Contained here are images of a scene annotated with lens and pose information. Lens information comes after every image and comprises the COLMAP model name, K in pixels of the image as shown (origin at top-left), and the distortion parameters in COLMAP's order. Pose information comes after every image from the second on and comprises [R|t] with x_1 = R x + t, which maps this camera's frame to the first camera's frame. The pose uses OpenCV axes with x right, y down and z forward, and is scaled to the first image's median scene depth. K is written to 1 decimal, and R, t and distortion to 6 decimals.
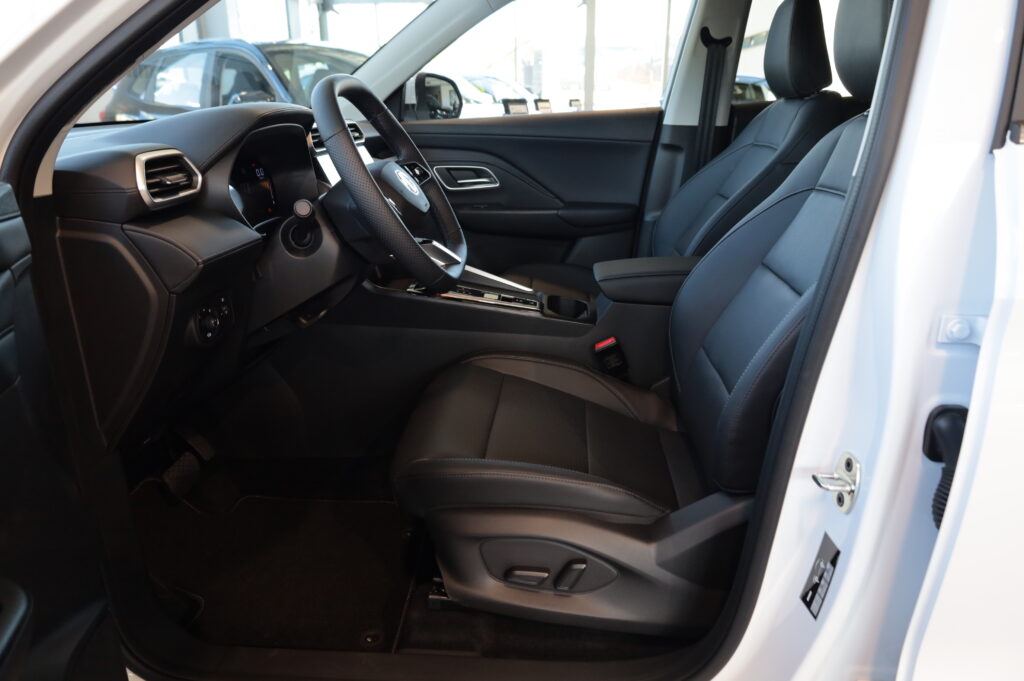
lens RADIAL K [[702.3, 0, 512.0], [0, 702.3, 340.5], [0, 0, 1]] dist [-0.009875, 0.003940]
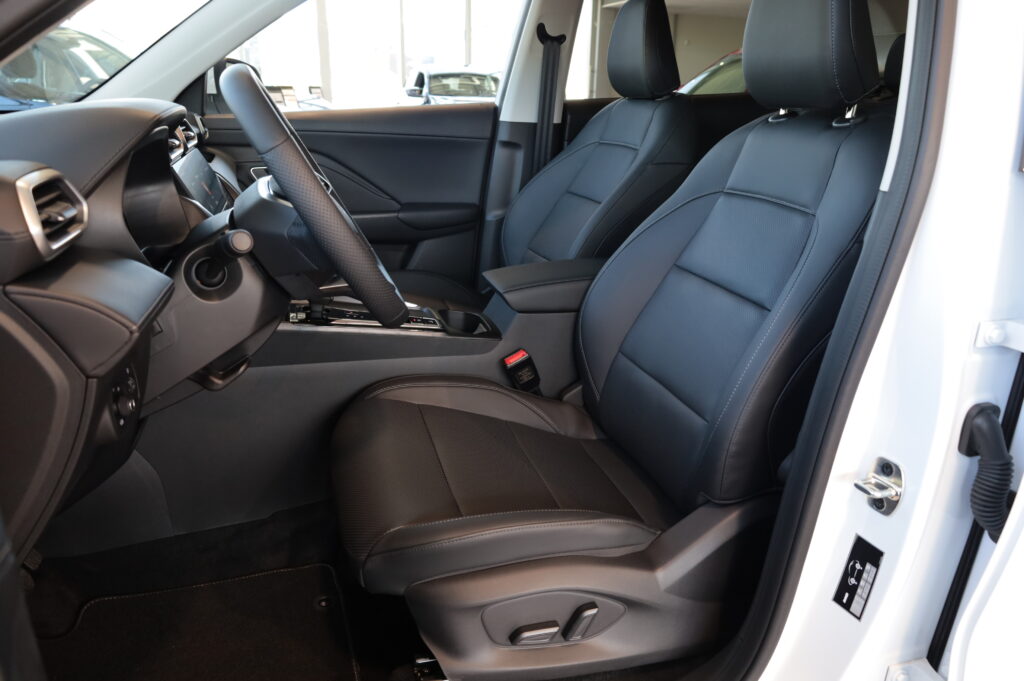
lens RADIAL K [[699.9, 0, 512.0], [0, 699.9, 340.5], [0, 0, 1]] dist [-0.017722, 0.007973]
pose [[0.931708, -0.101027, 0.348876, -0.203278], [0.094710, 0.994884, 0.035164, -0.054383], [-0.350644, 0.000280, 0.936509, 0.123757]]
